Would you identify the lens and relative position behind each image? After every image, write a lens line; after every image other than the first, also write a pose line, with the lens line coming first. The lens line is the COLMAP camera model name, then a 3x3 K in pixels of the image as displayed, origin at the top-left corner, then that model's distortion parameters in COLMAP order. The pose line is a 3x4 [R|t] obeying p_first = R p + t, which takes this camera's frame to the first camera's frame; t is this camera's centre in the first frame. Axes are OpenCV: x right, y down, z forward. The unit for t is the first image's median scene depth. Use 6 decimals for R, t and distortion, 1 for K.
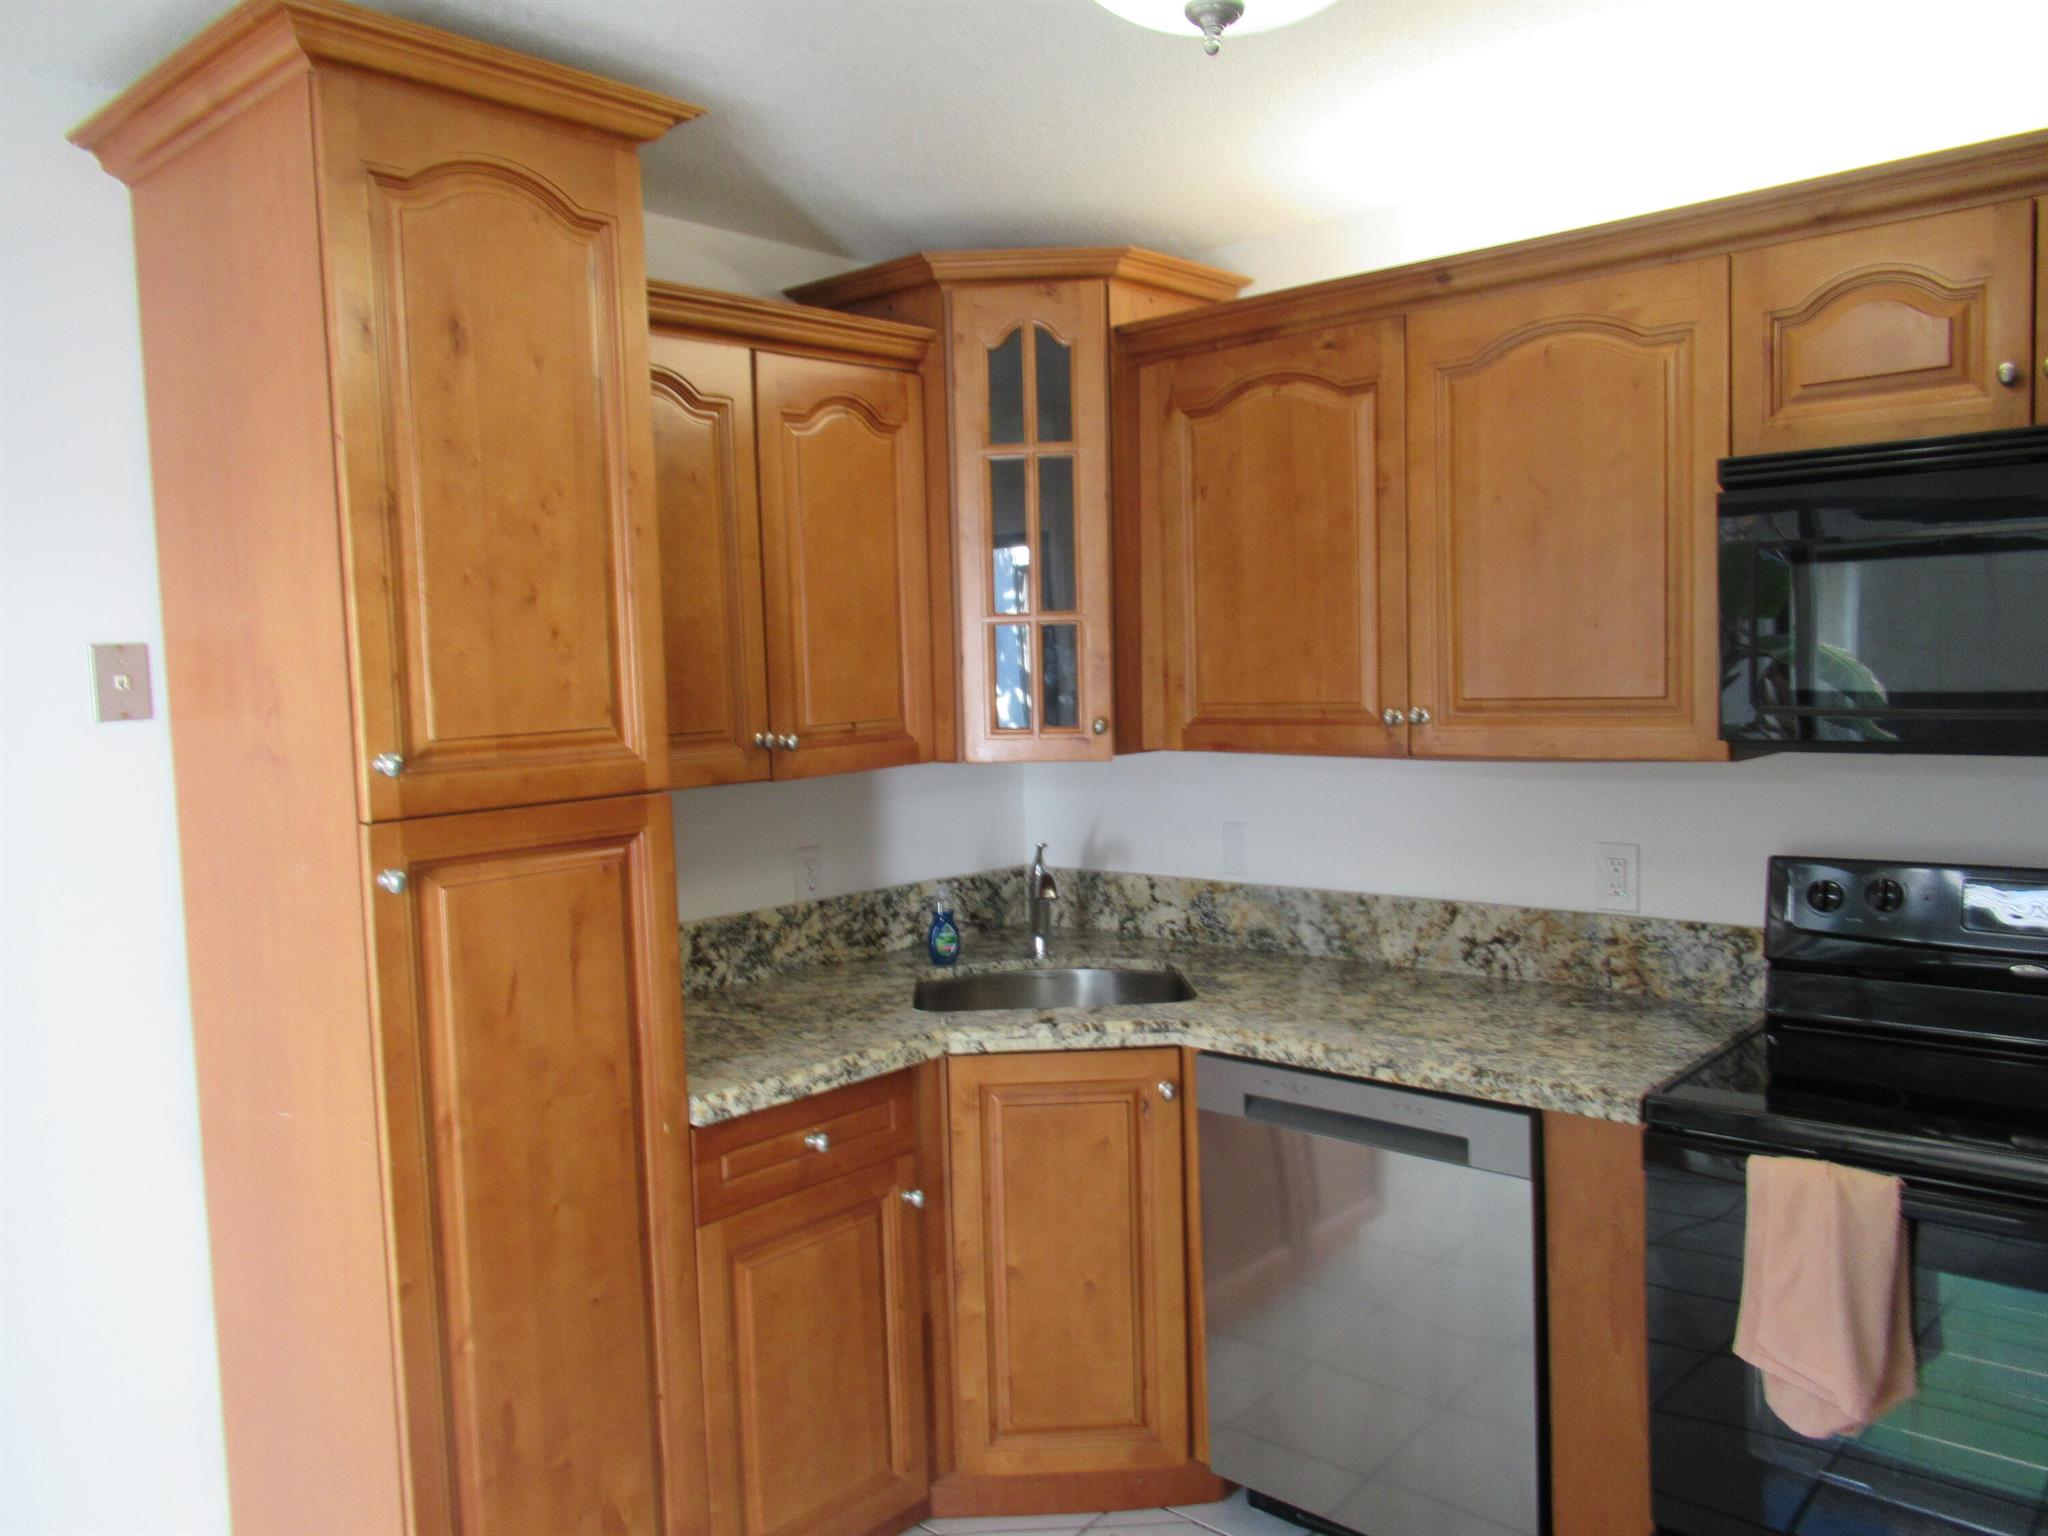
lens RADIAL K [[1535.5, 0, 1016.9], [0, 1535.5, 751.4], [0, 0, 1]] dist [-0.002185, -0.009435]
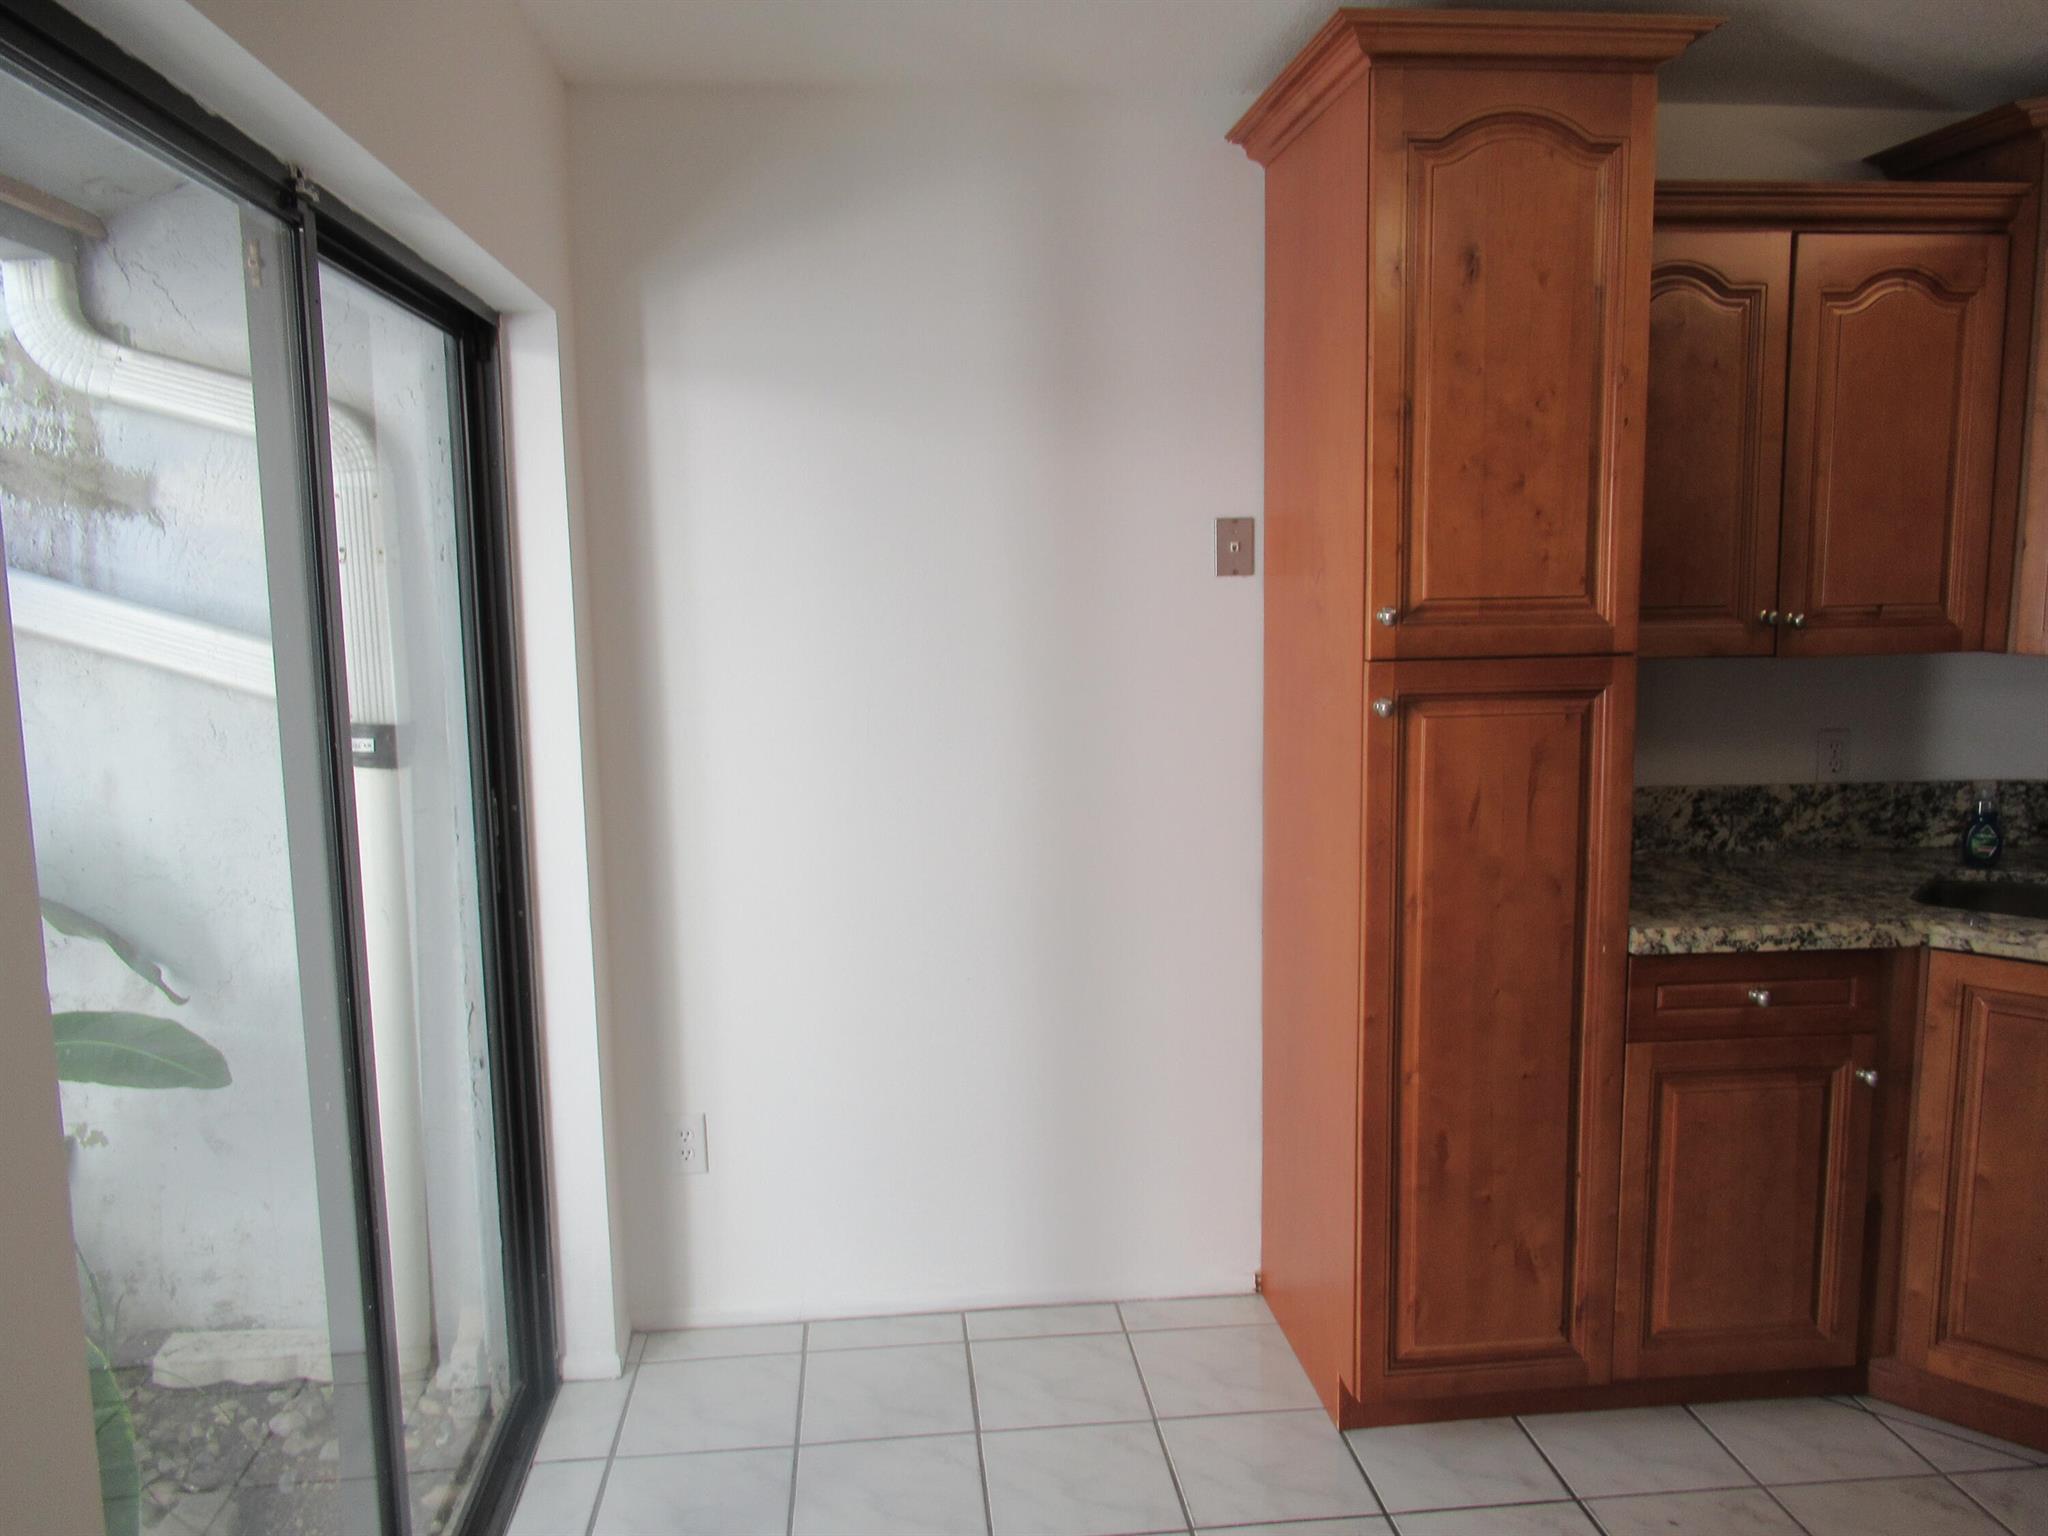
lens RADIAL K [[1535.5, 0, 1016.9], [0, 1535.5, 751.4], [0, 0, 1]] dist [-0.002185, -0.009435]
pose [[0.740652, 0.110431, -0.662751, 0.176272], [-0.055632, 0.993093, 0.103302, 0.004460], [0.669581, -0.039640, 0.741680, -0.127683]]
